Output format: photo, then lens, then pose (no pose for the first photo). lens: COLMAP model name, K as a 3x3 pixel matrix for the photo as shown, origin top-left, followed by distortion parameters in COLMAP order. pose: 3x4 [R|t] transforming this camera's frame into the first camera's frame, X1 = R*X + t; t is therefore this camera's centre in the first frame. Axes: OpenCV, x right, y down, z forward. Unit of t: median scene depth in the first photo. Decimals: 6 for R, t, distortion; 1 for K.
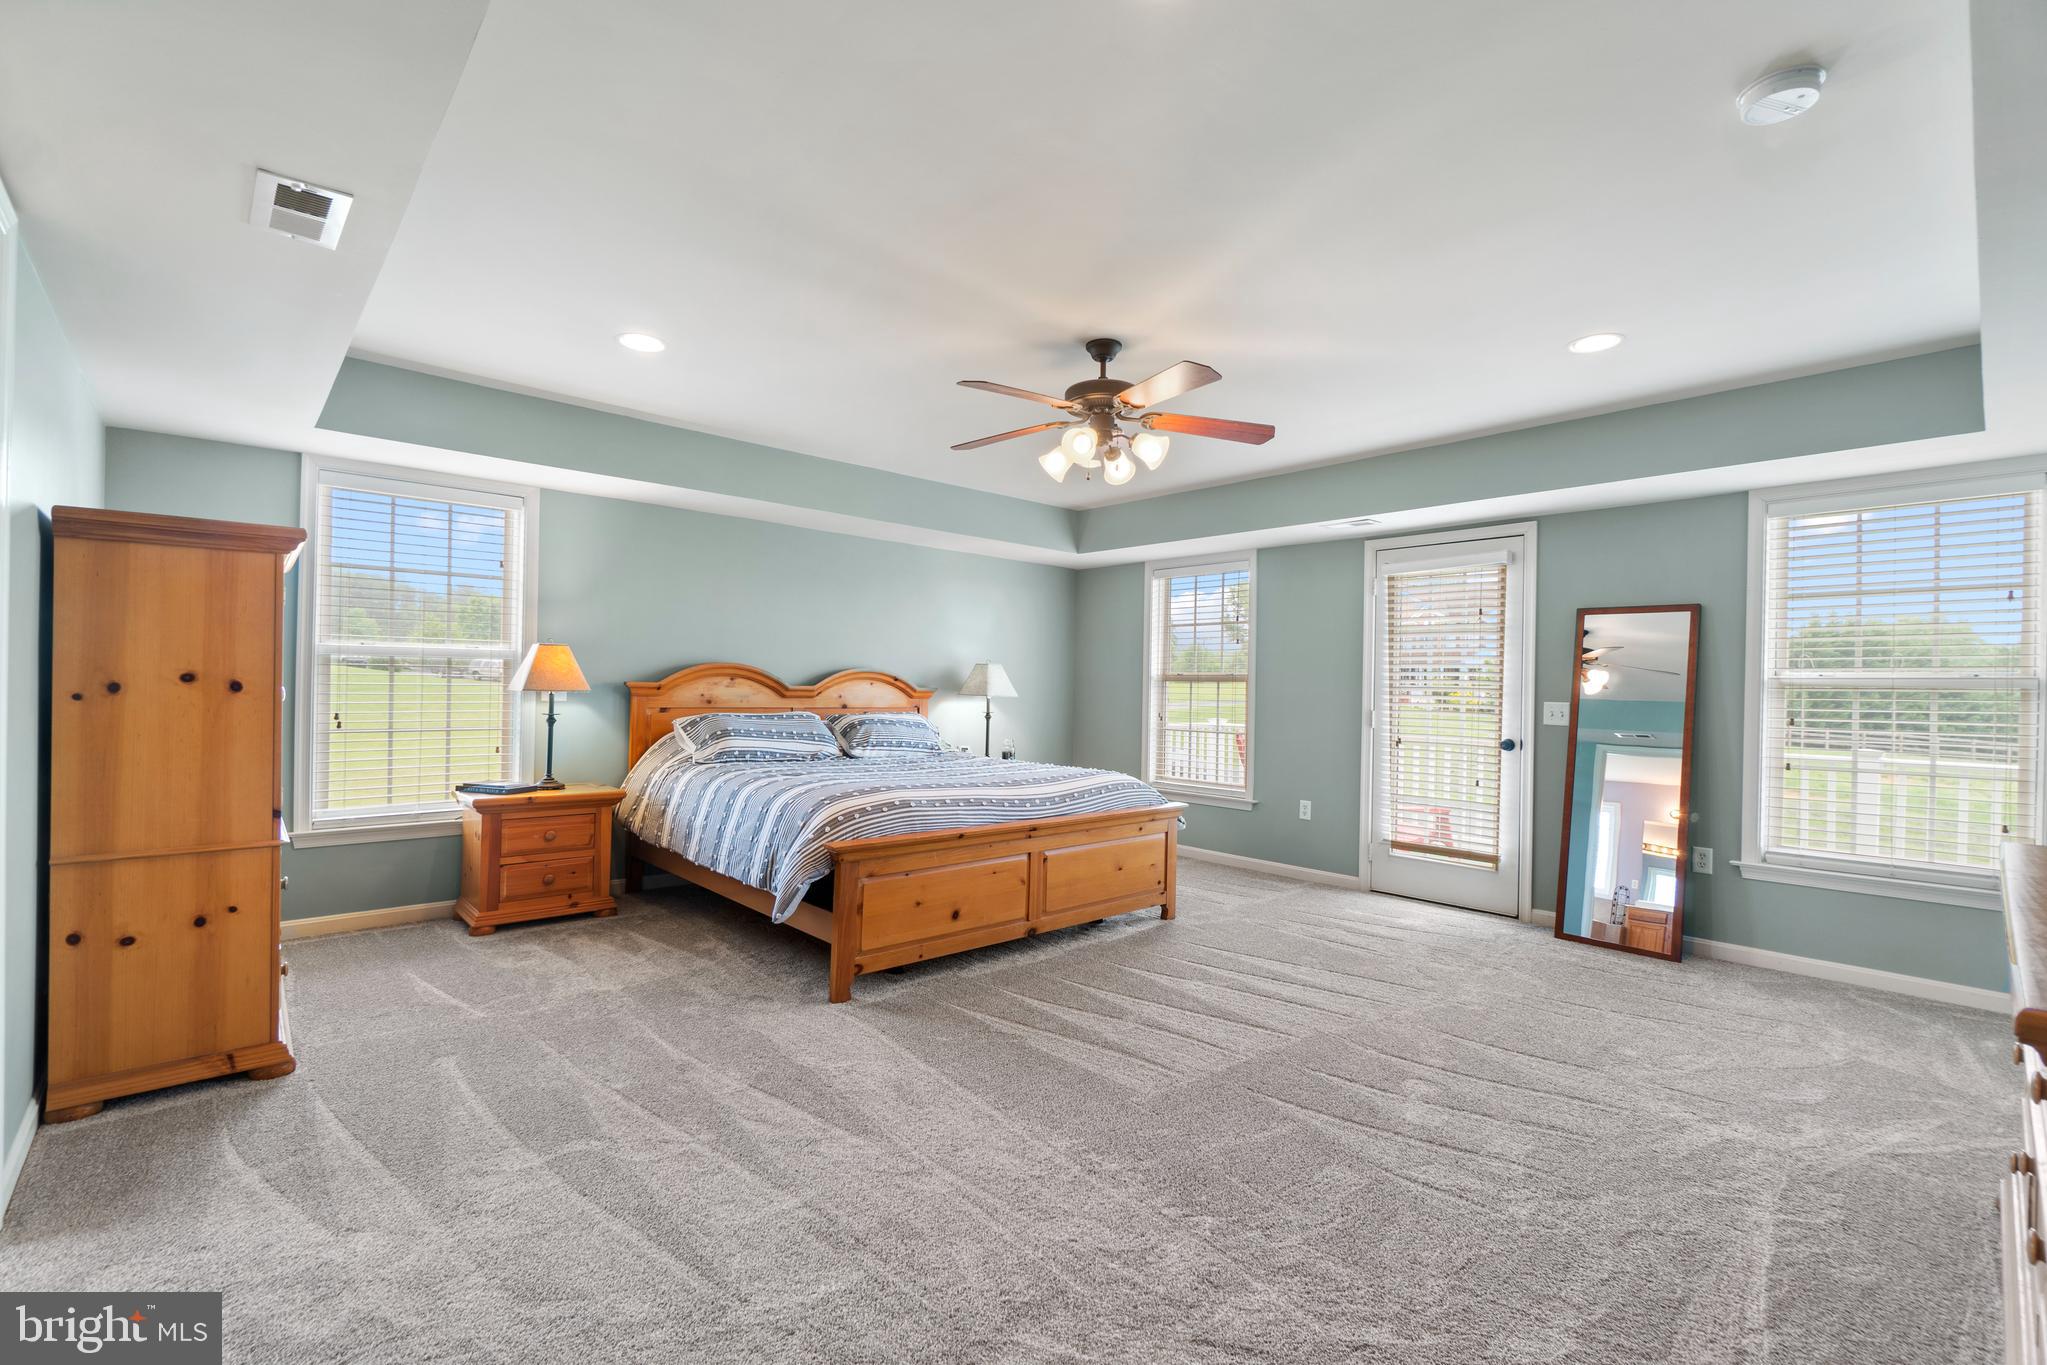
lens RADIAL K [[884.2, 0, 1006.6], [0, 884.2, 699.5], [0, 0, 1]] dist [-0.000364, 0.001711]
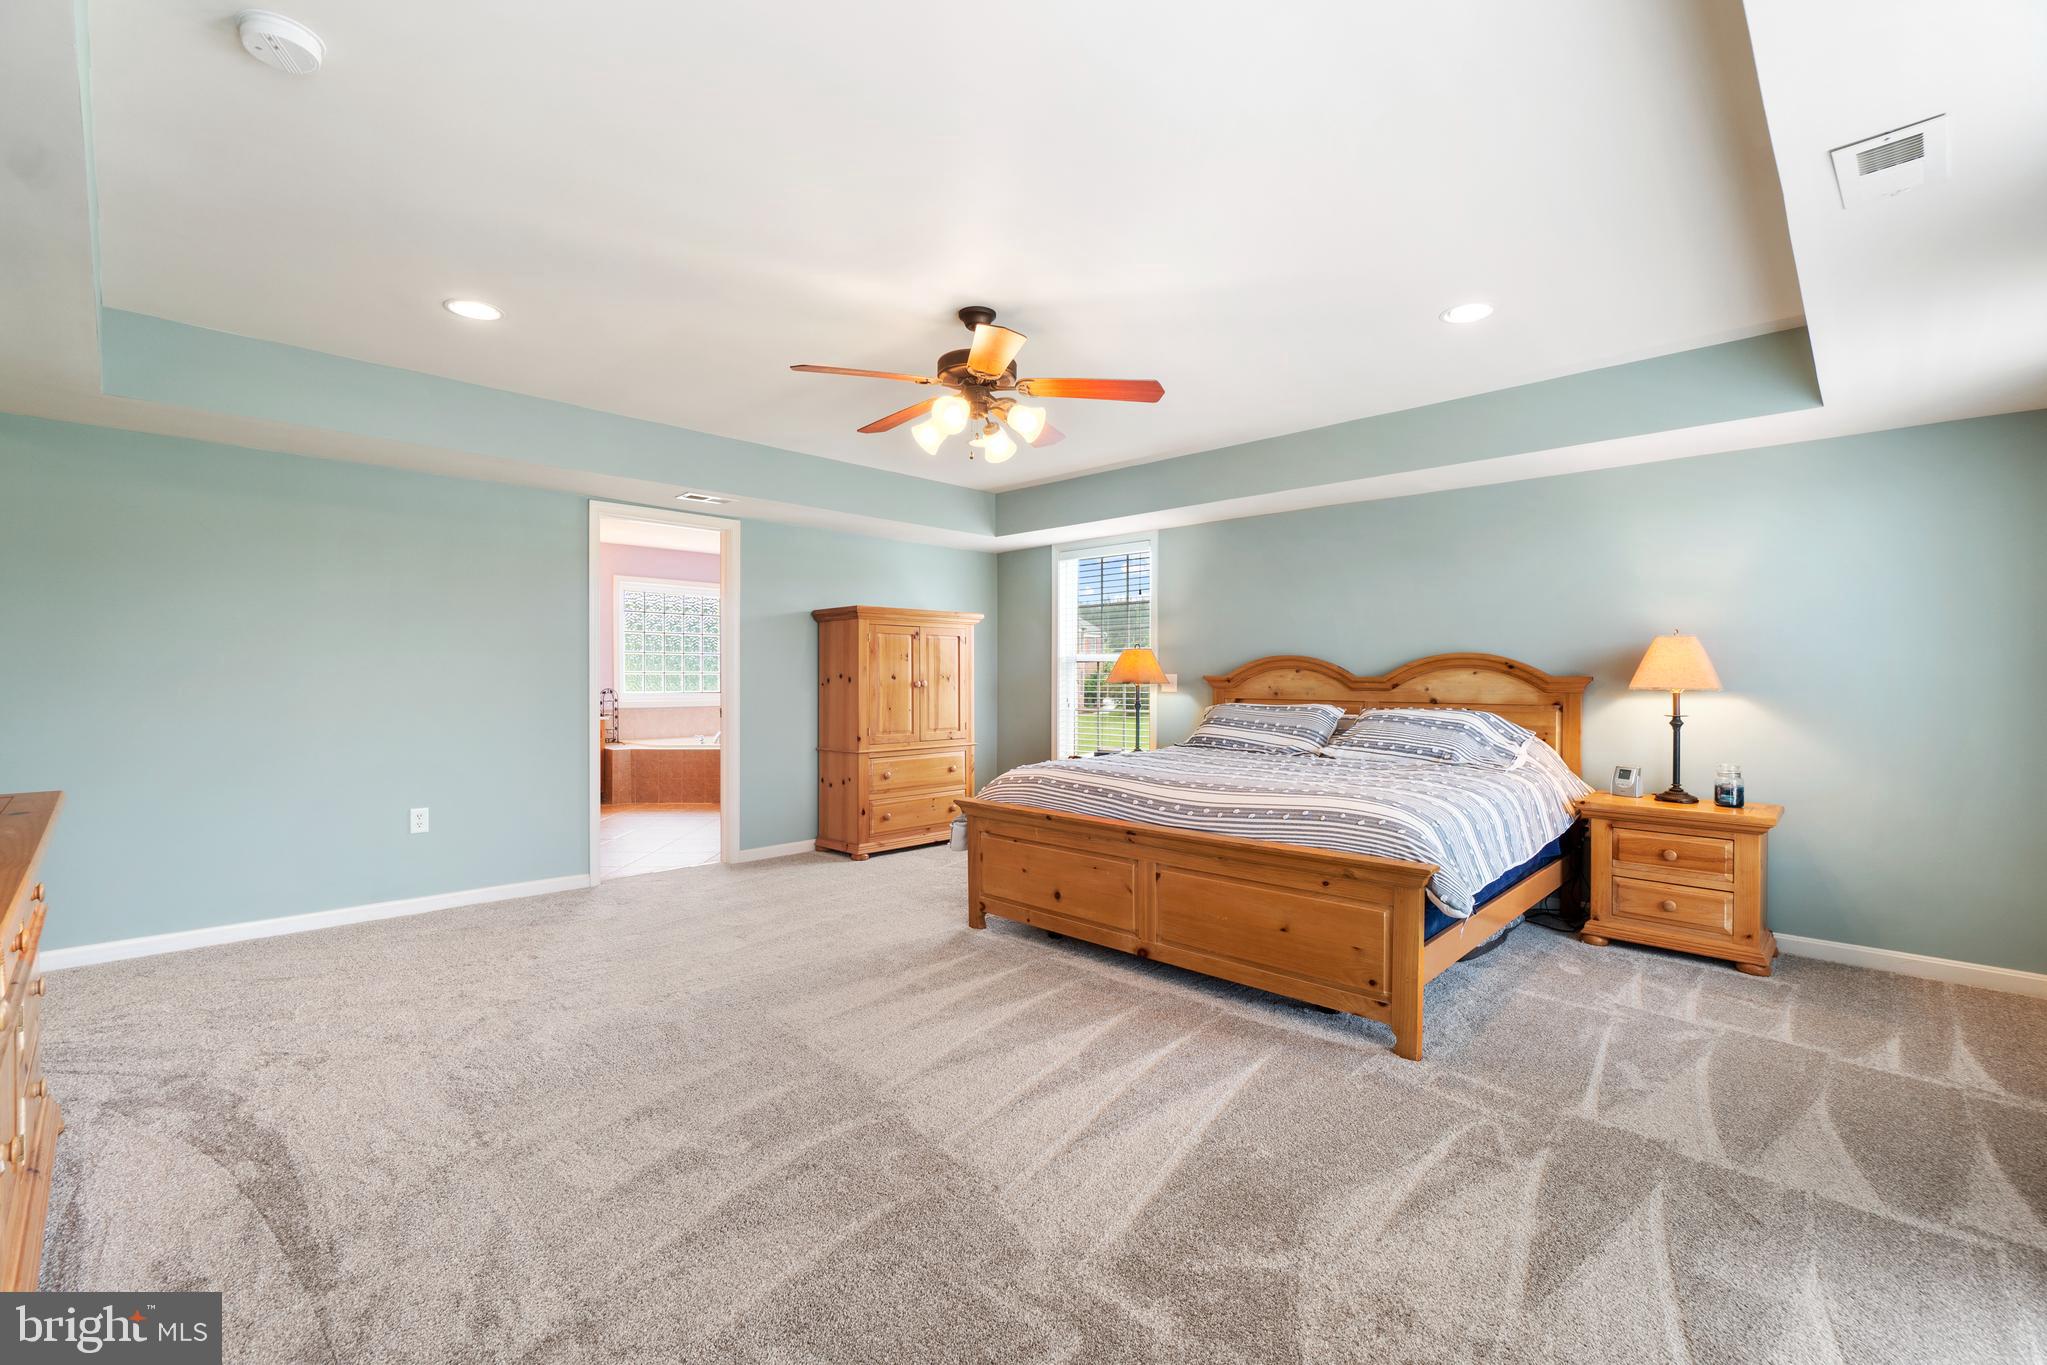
lens RADIAL K [[884.2, 0, 1008.7], [0, 884.2, 662.8], [0, 0, 1]] dist [-0.000364, 0.001711]
pose [[0.073534, -0.031024, -0.996810, 0.752517], [-0.014903, 0.999370, -0.032203, 0.005349], [0.997181, 0.017223, 0.073025, 0.668483]]
